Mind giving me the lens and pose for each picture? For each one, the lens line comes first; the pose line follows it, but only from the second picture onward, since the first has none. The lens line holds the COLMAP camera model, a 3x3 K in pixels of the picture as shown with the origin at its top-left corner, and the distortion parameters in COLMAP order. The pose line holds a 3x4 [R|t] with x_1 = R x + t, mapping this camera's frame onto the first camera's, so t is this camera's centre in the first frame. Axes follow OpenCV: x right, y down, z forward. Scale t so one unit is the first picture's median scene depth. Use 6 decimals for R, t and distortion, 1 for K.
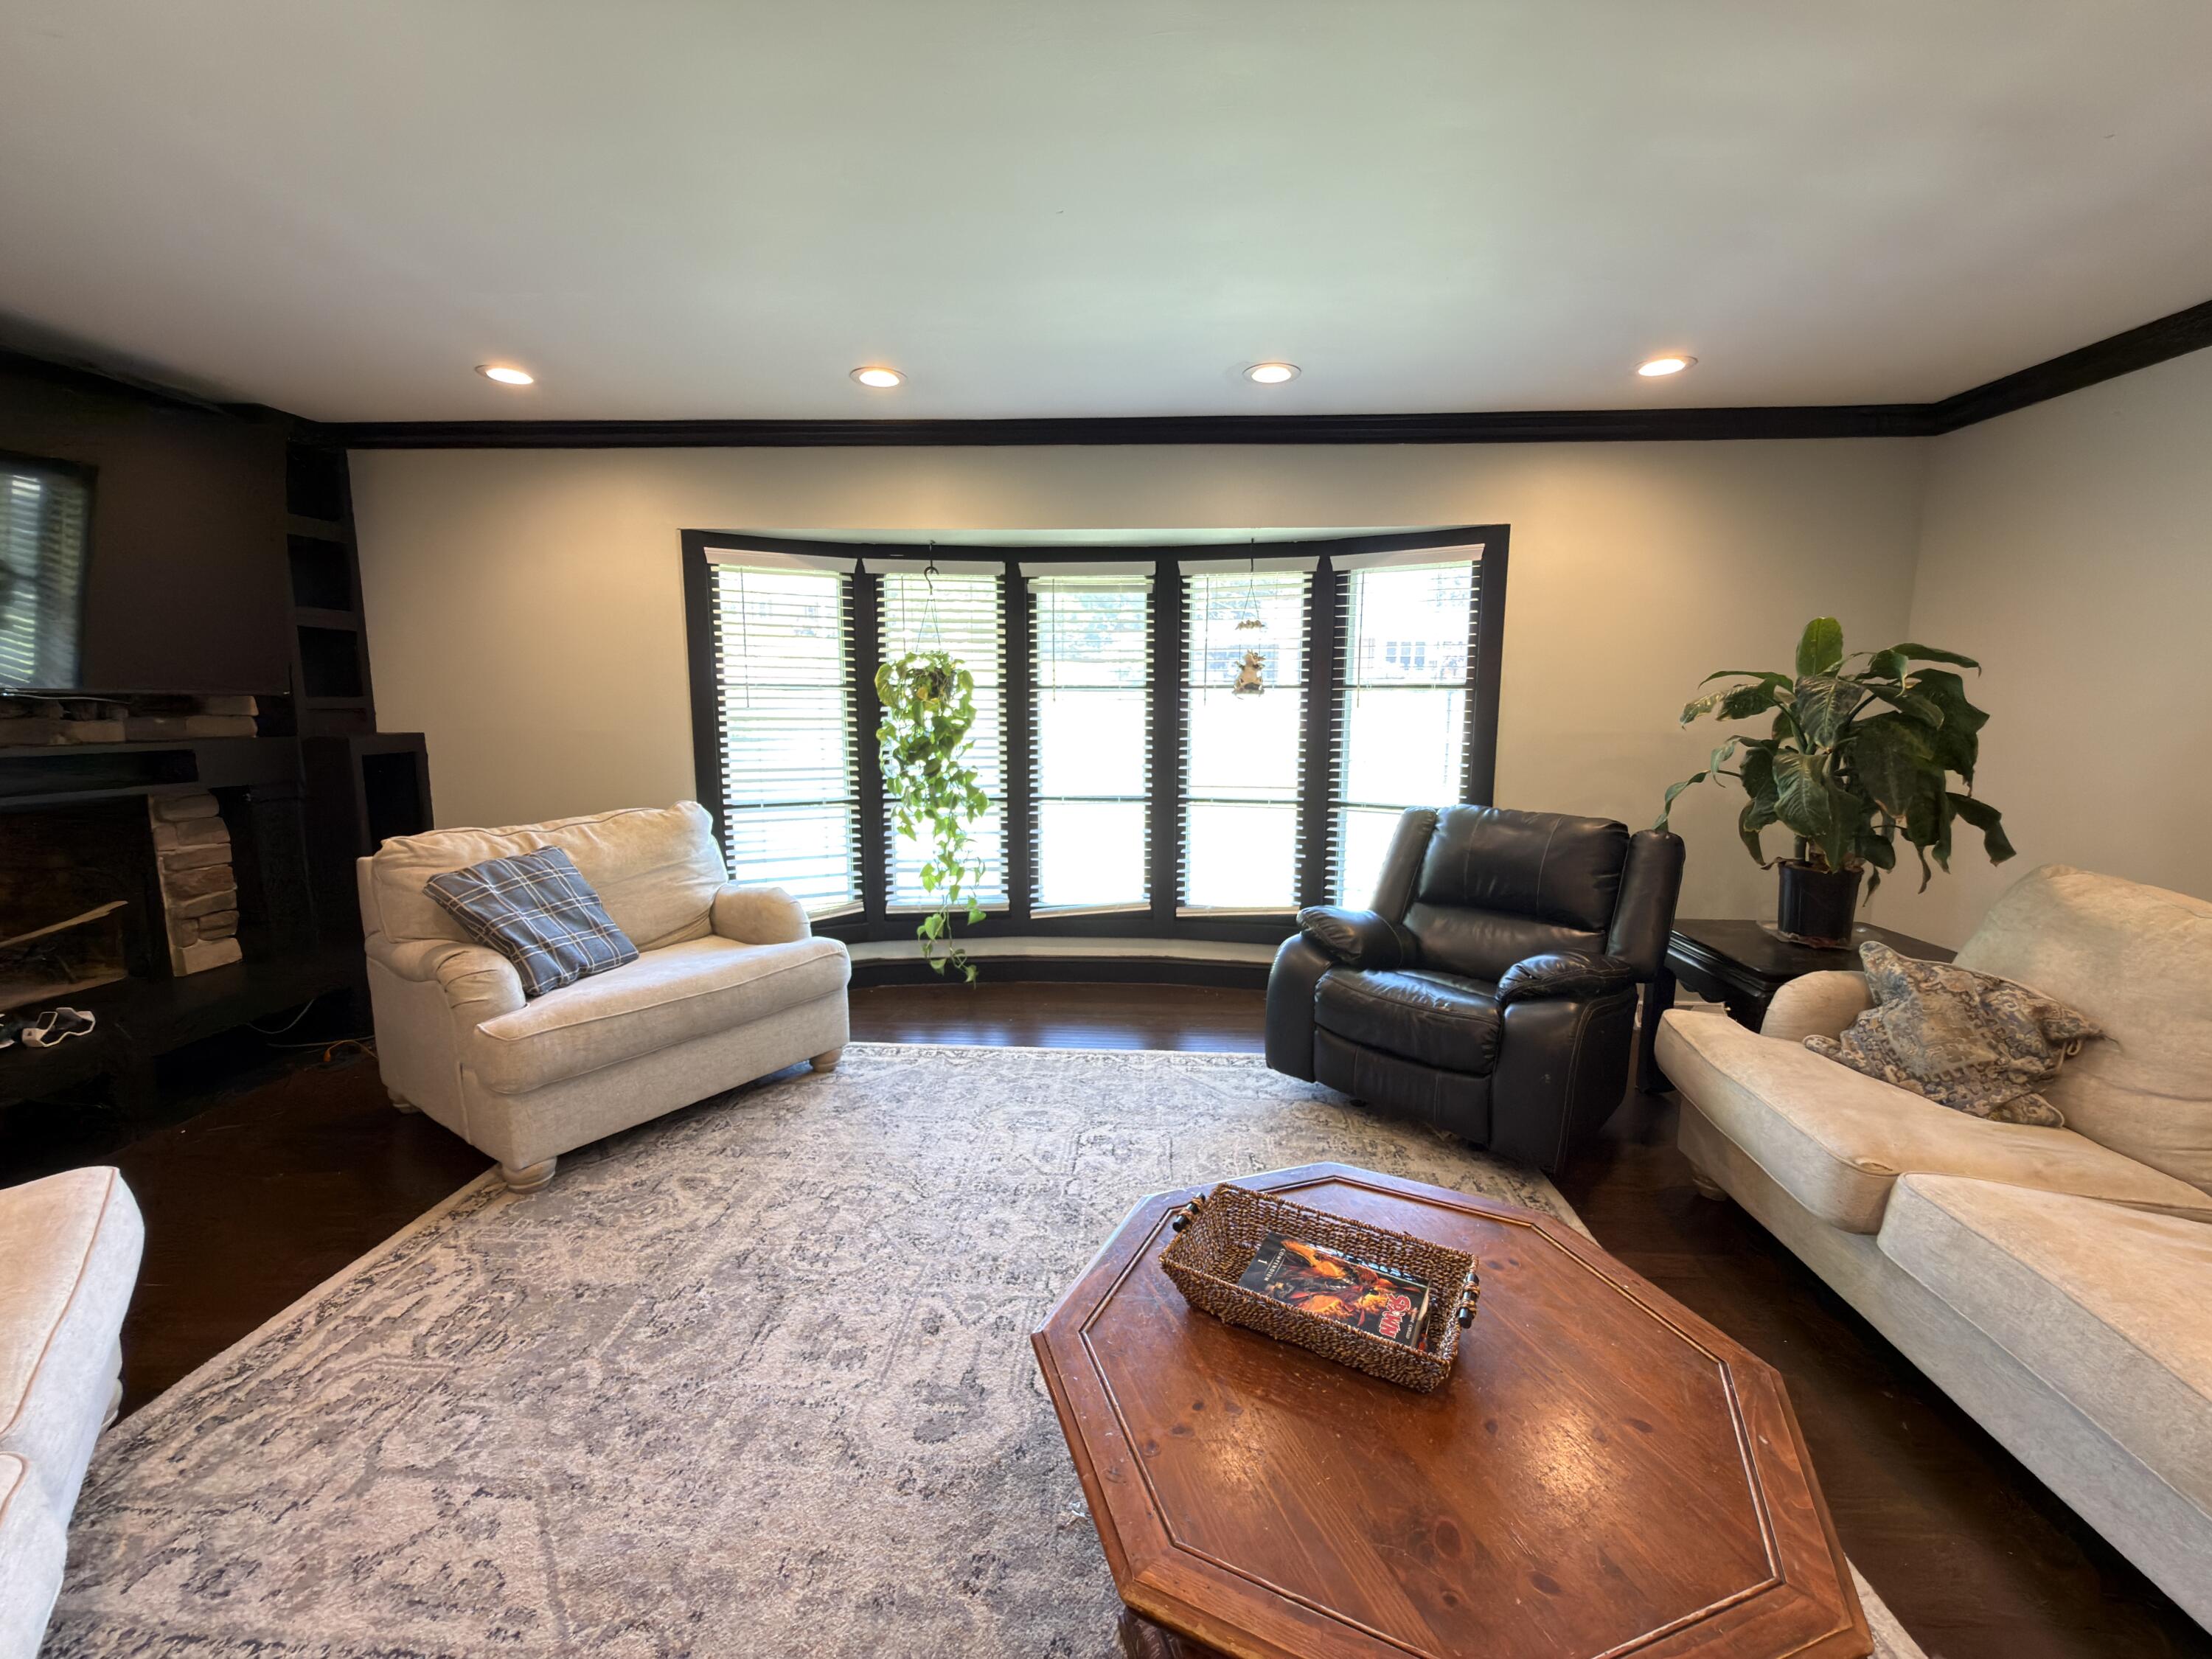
lens RADIAL K [[868.7, 0, 1076.1], [0, 868.7, 818.4], [0, 0, 1]] dist [-0.000105, 0.000067]
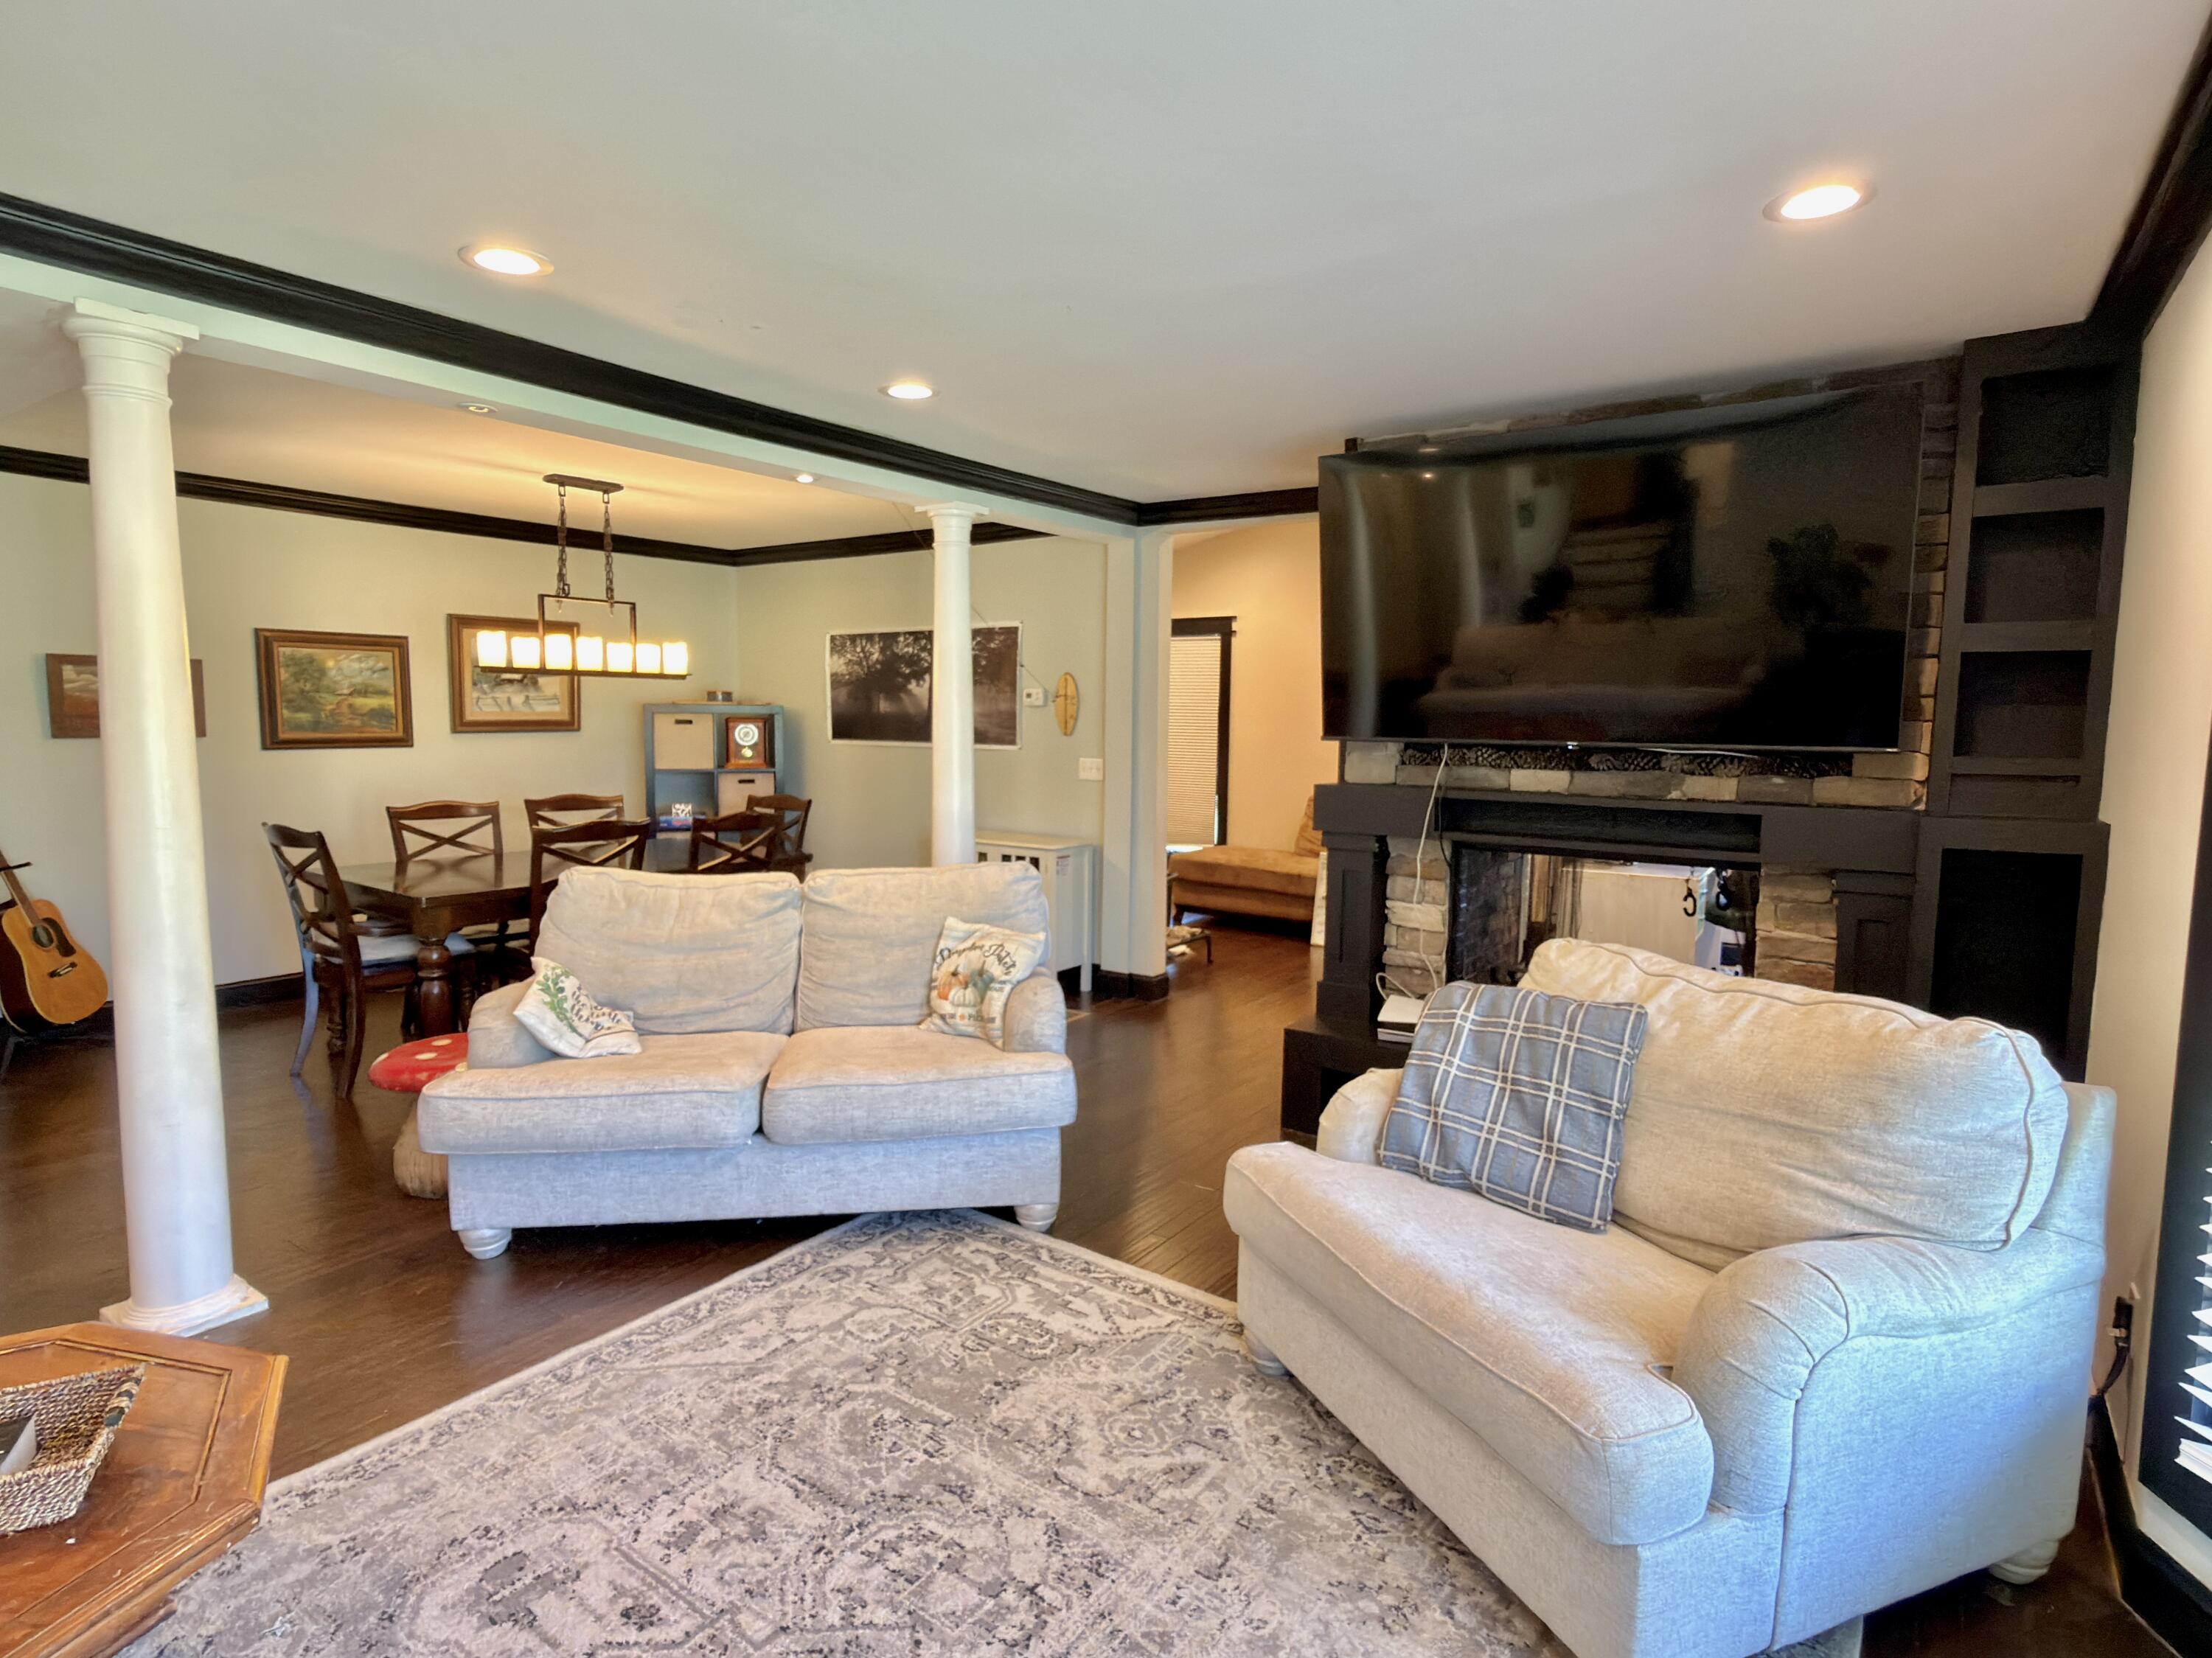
lens RADIAL K [[1150.9, 0, 1106.0], [0, 1150.9, 829.0], [0, 0, 1]] dist [0.001784, 0.000749]
pose [[-0.506285, 0.070821, -0.859453, 0.401147], [-0.130150, 0.978931, 0.157335, -0.252353], [0.852488, 0.191514, -0.486401, 1.600529]]
